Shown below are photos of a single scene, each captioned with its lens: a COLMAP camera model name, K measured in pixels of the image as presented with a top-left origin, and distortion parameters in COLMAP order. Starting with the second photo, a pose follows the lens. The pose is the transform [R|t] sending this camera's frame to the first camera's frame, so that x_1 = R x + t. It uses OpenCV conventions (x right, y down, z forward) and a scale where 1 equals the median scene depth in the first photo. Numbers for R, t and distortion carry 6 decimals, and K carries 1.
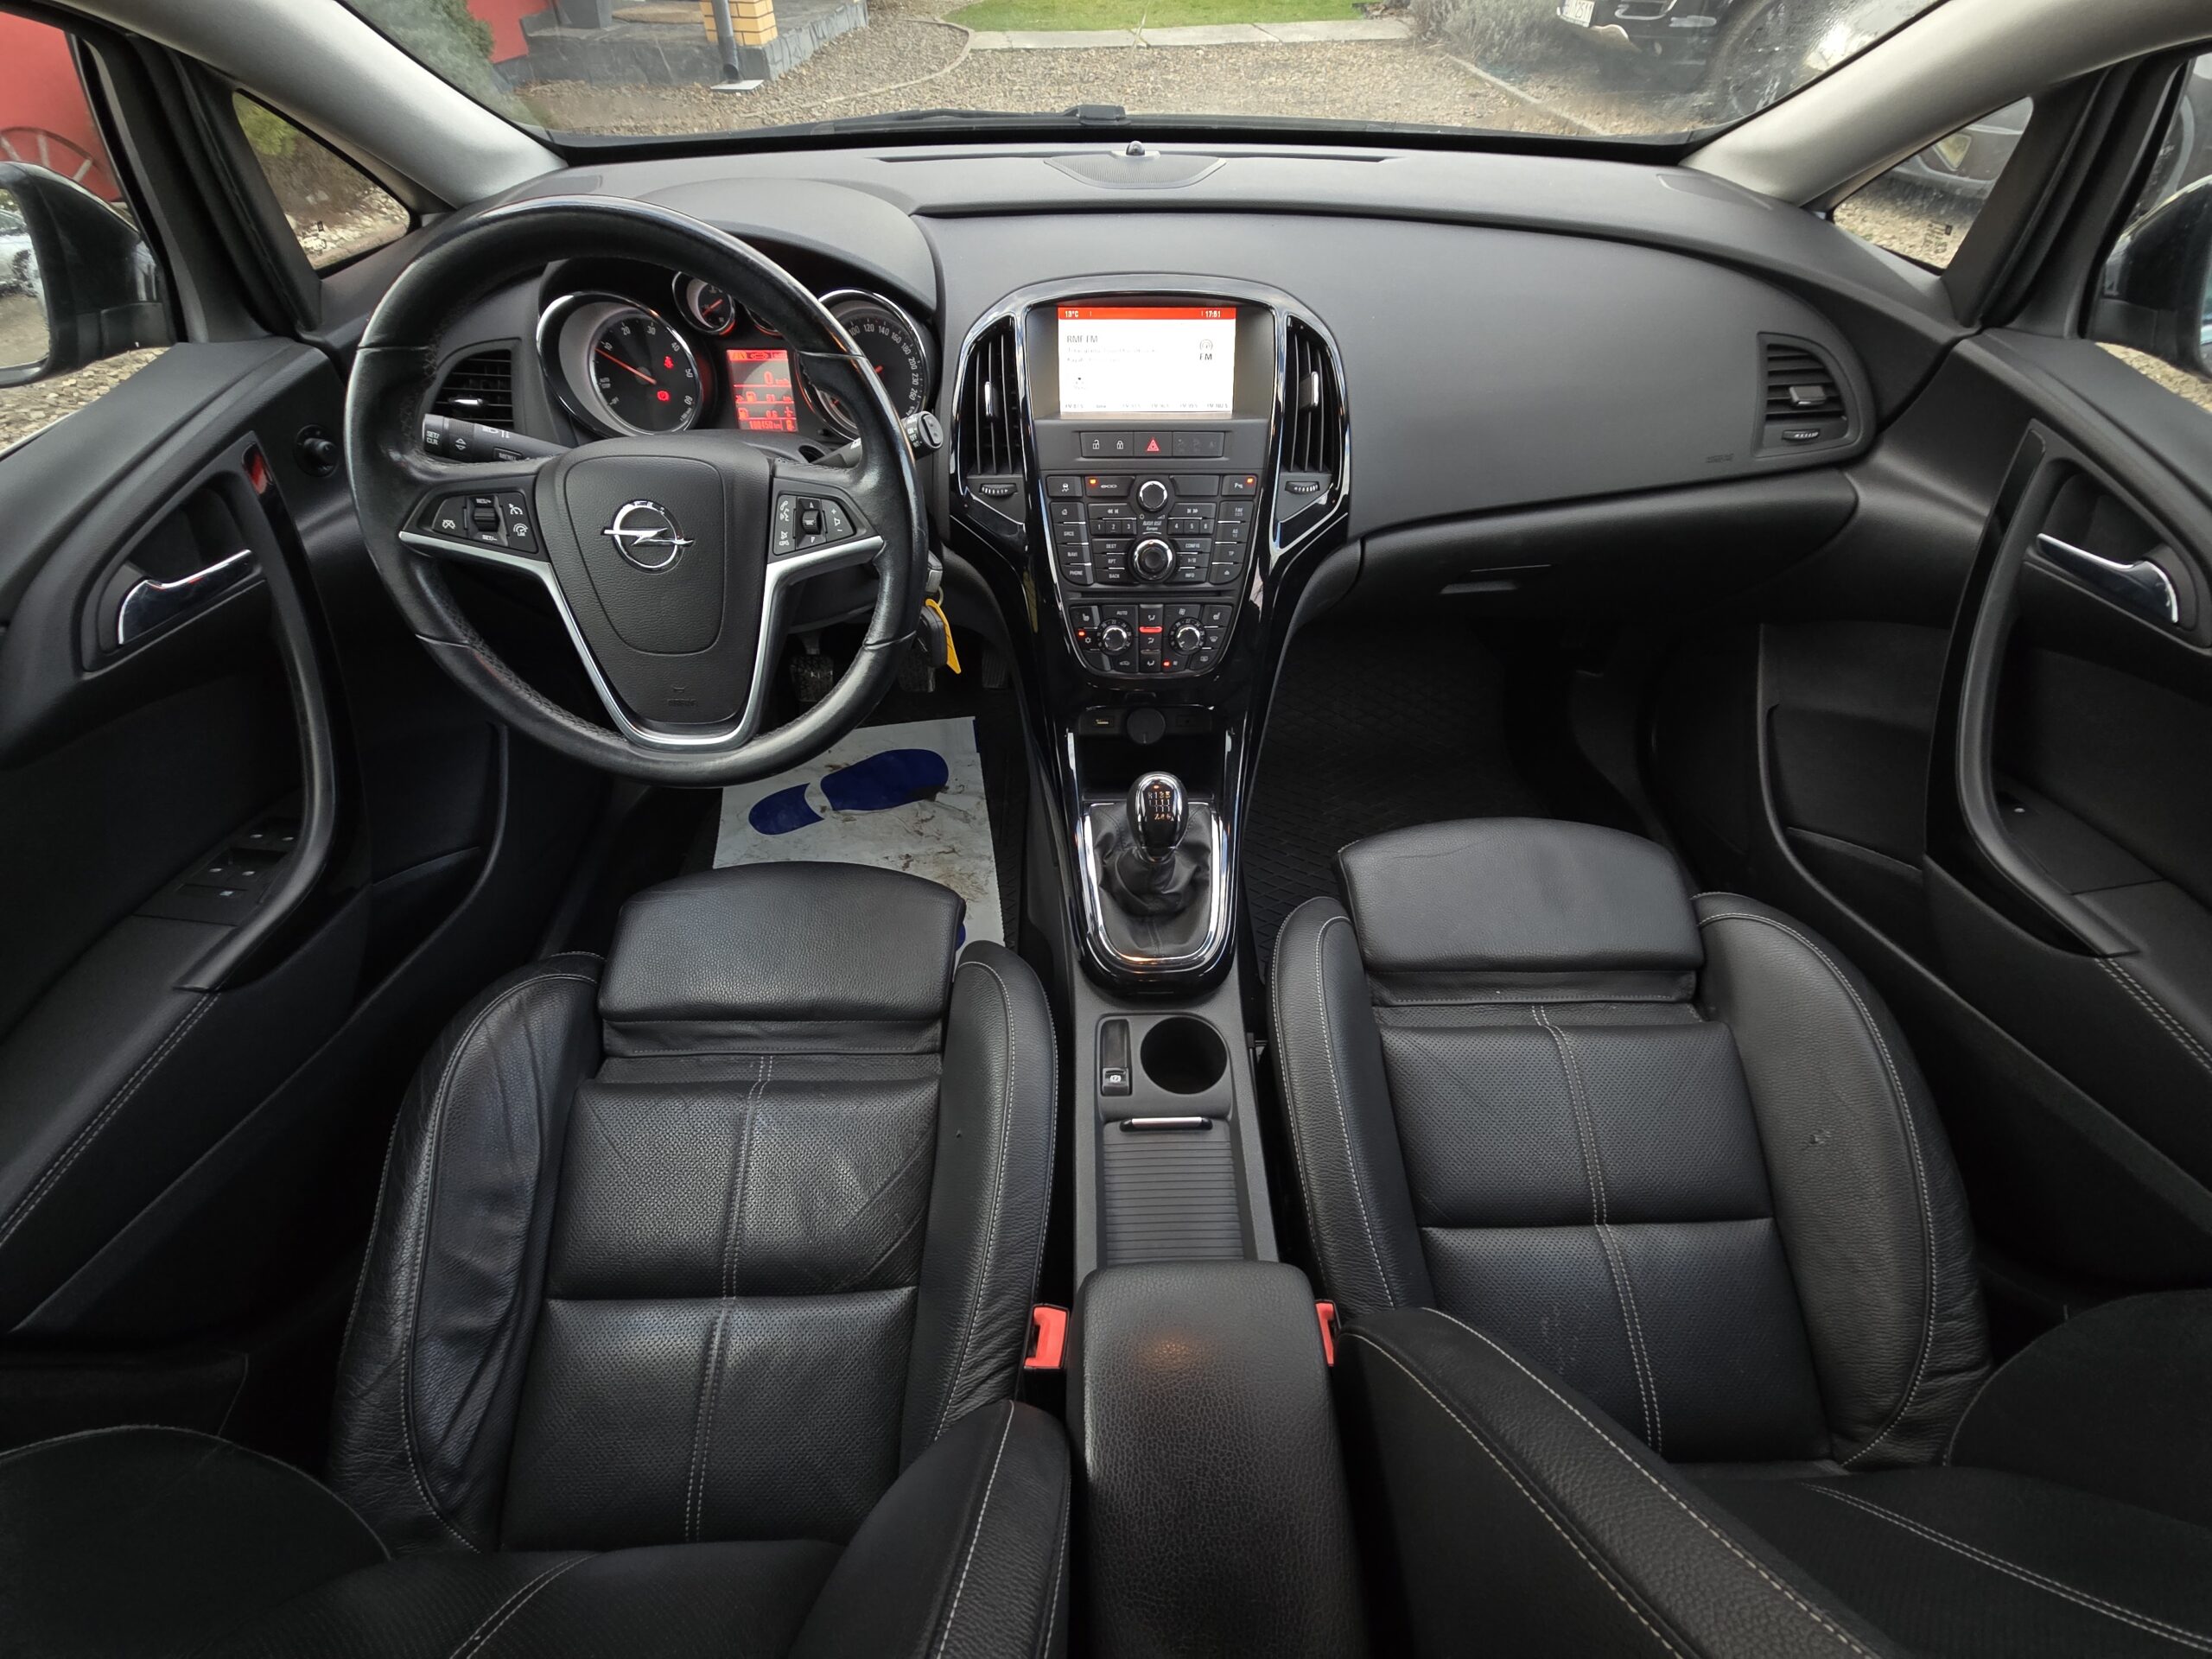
lens RADIAL K [[903.7, 0, 1107.7], [0, 903.7, 843.2], [0, 0, 1]] dist [-0.004404, 0.000073]
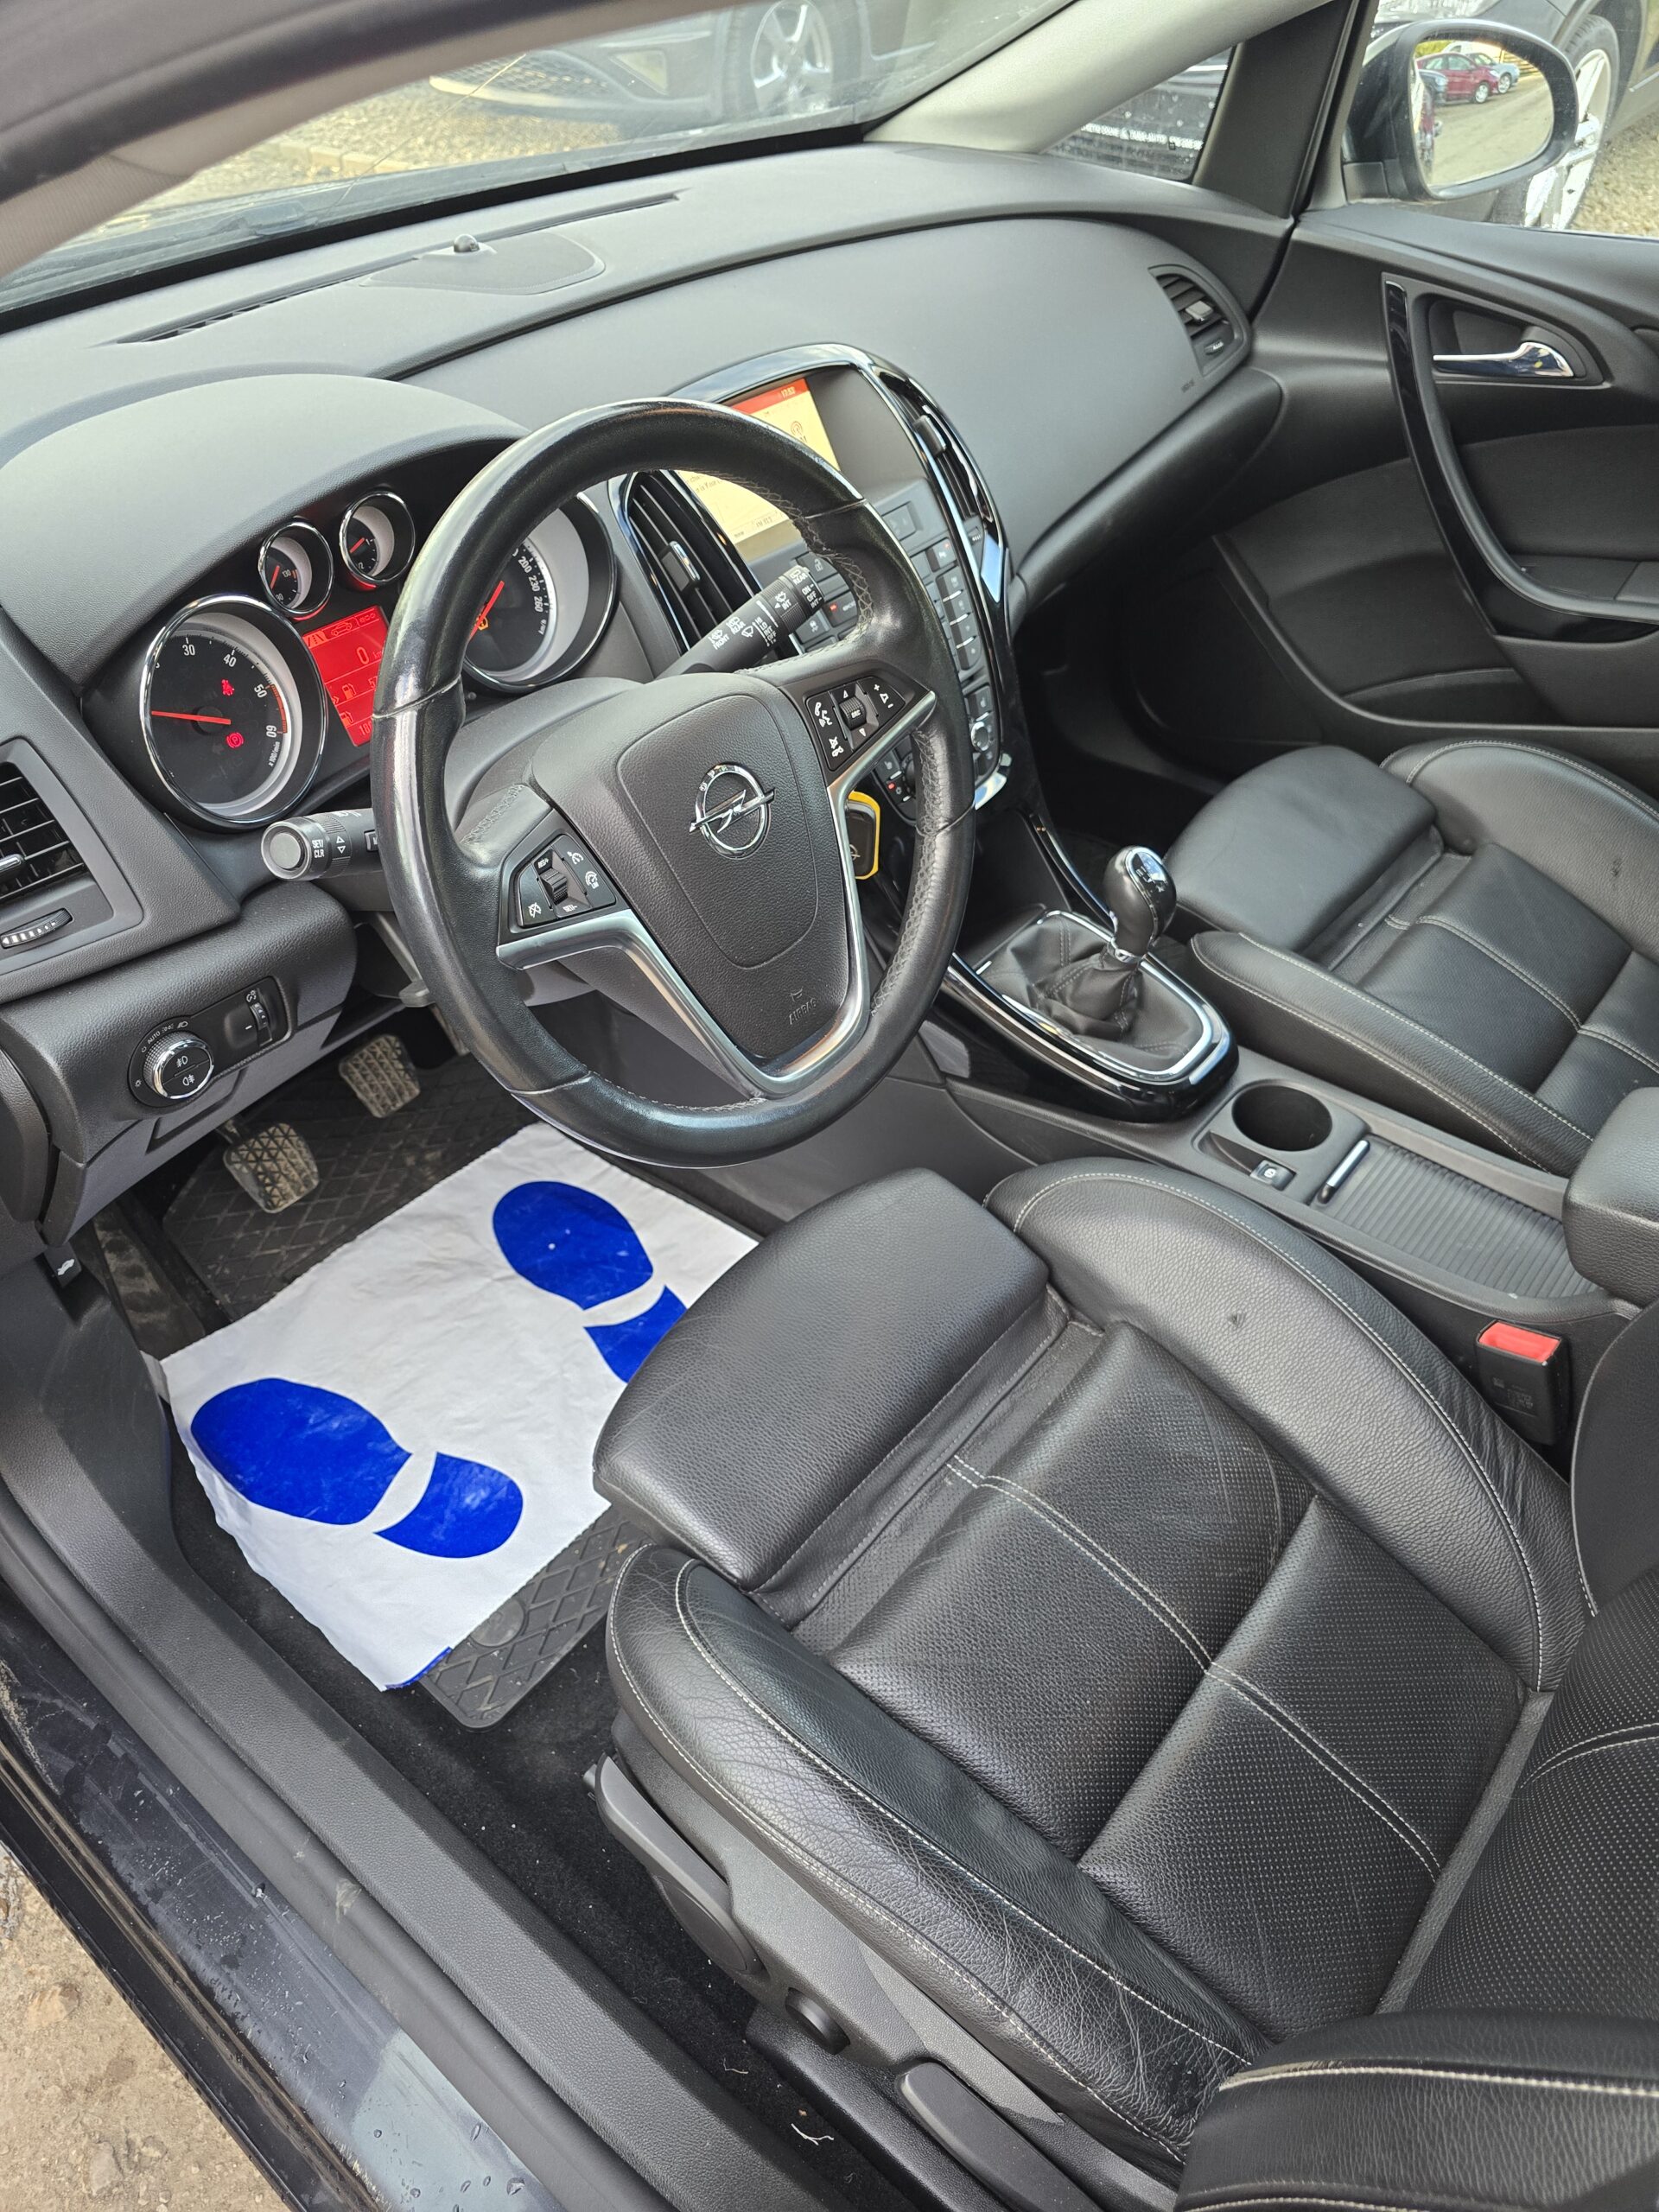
lens RADIAL K [[1490.8, 0, 829.5], [0, 1490.8, 1106.0], [0, 0, 1]] dist [0.057328, -0.050560]
pose [[0.649028, -0.520109, 0.555201, -0.975354], [0.571971, 0.814793, 0.094662, -0.162340], [-0.501609, 0.256120, 0.826311, 0.002953]]
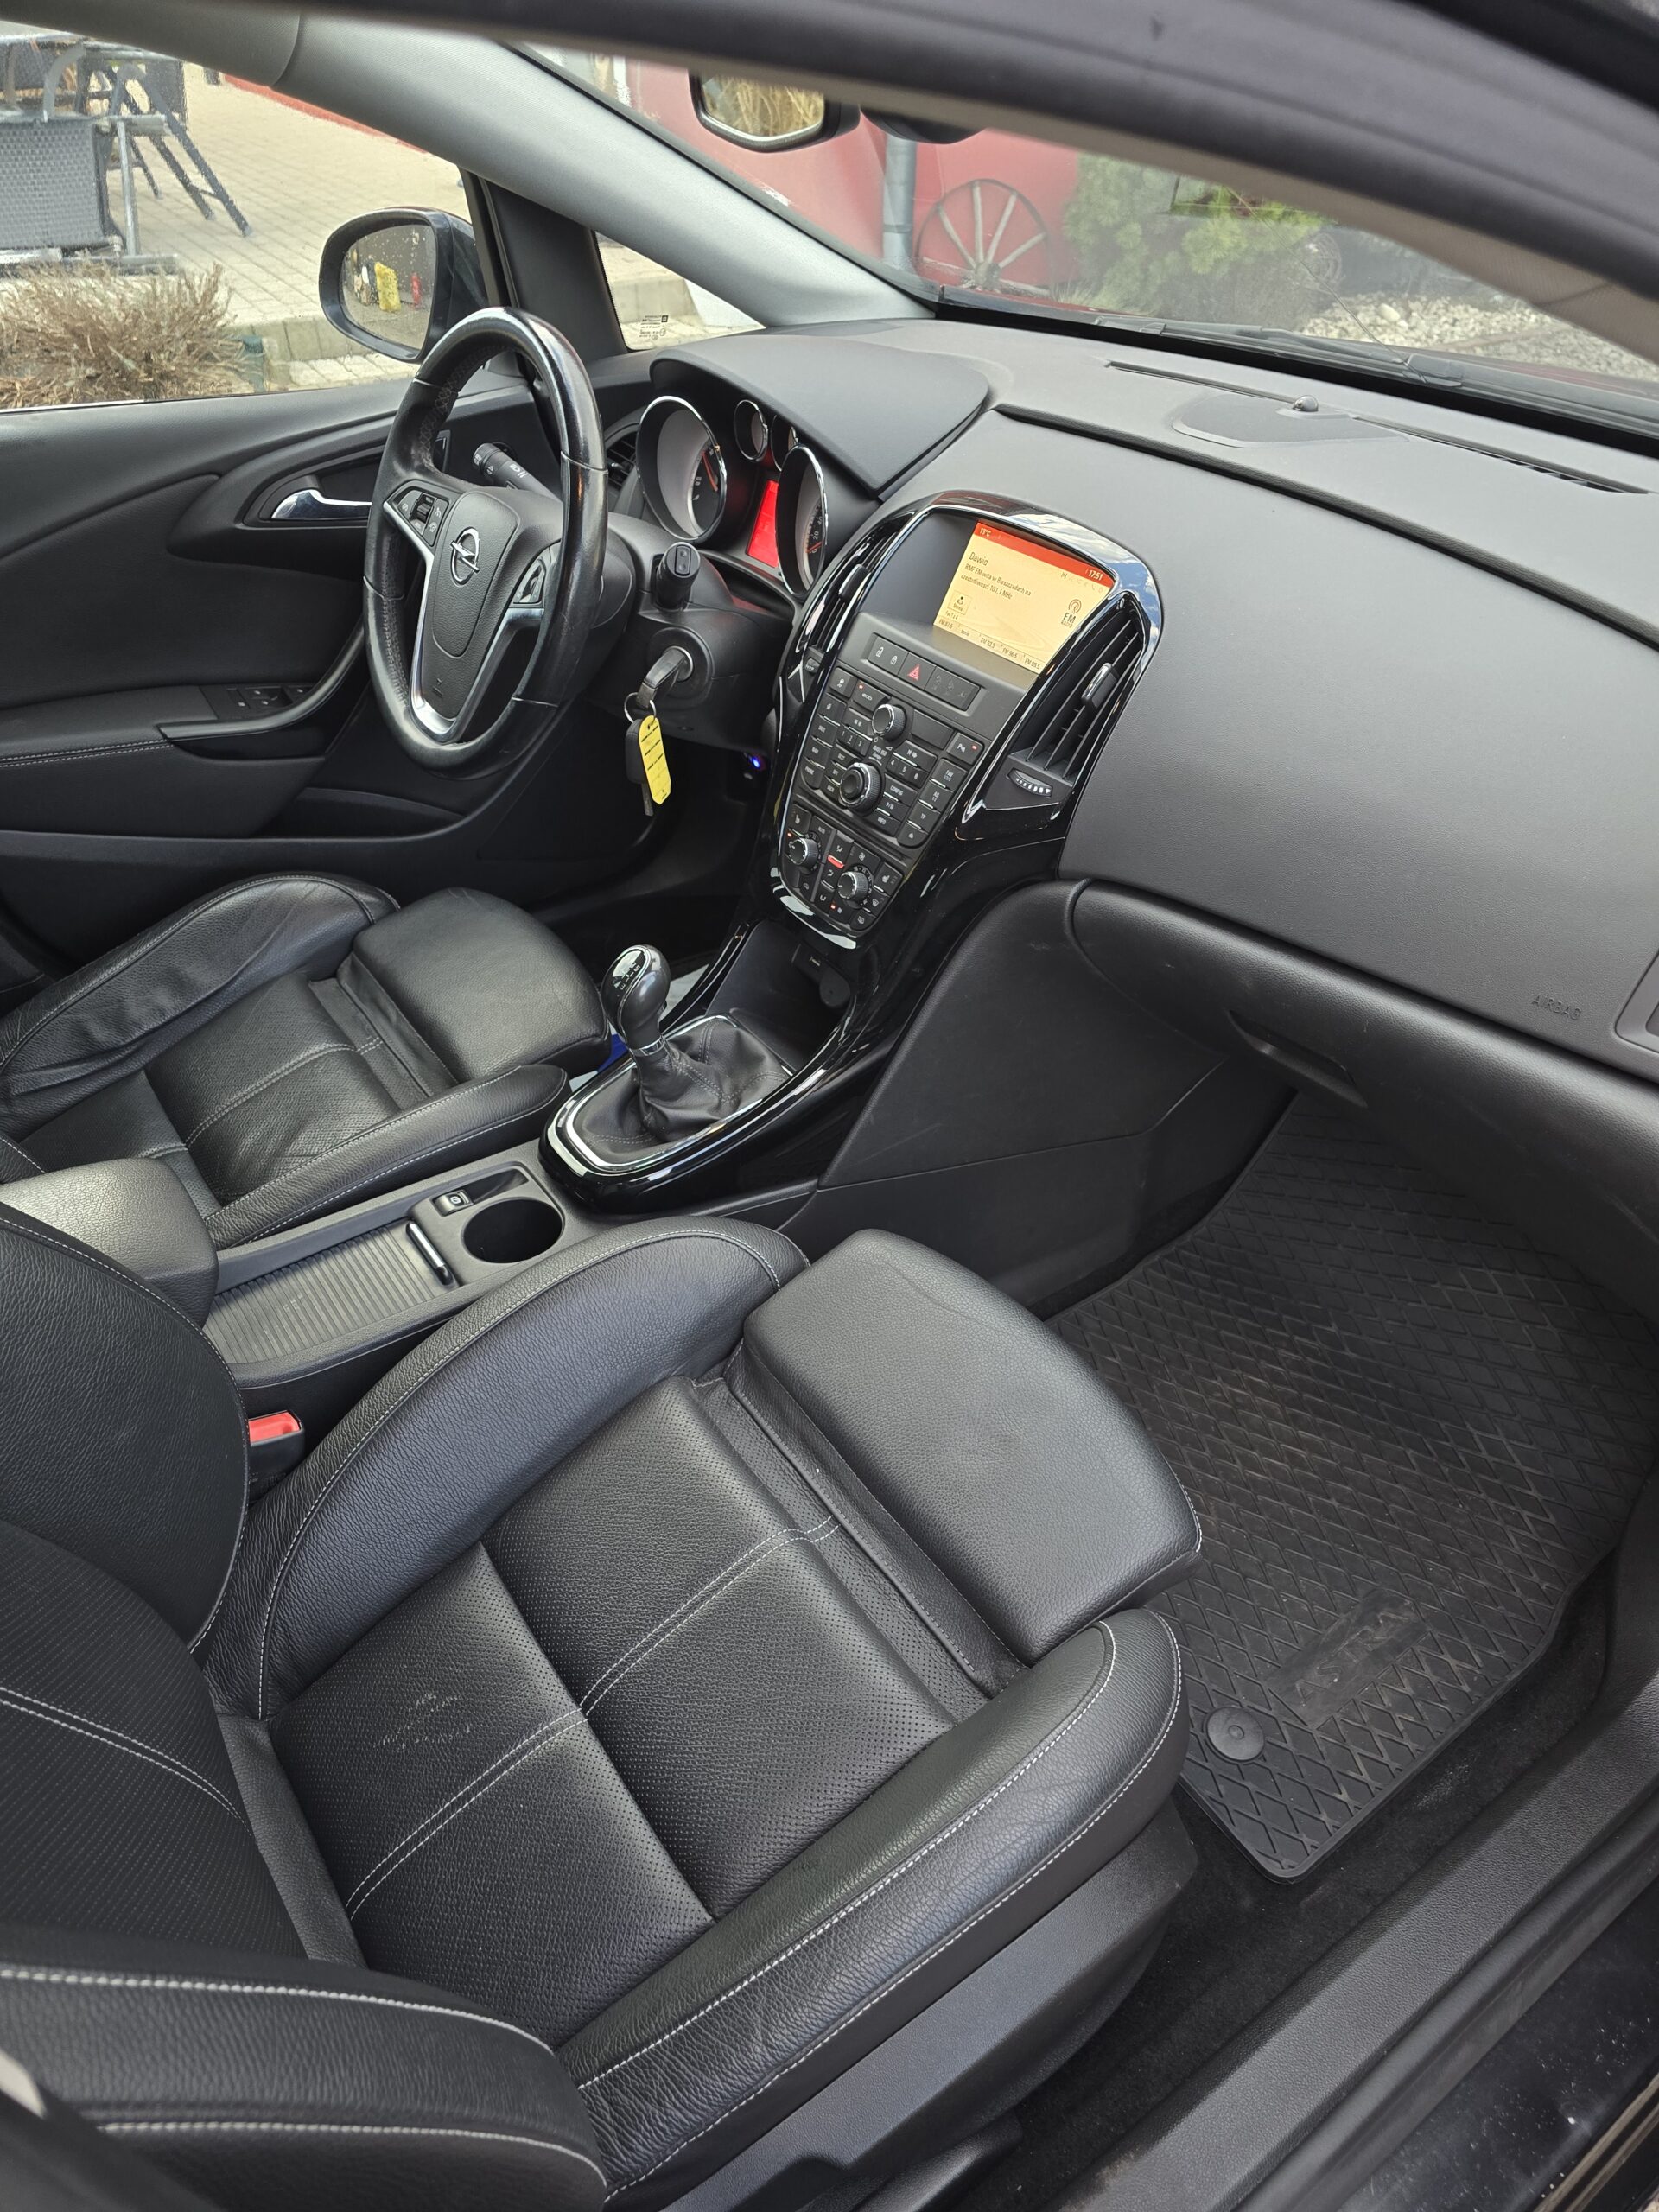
lens RADIAL K [[1487.7, 0, 816.8], [0, 1487.7, 1098.6], [0, 0, 1]] dist [0.056138, -0.050513]
pose [[0.548572, 0.498203, -0.671463, 1.129646], [-0.616685, 0.783393, 0.077431, -0.162423], [0.564596, 0.371604, 0.736982, 0.029133]]
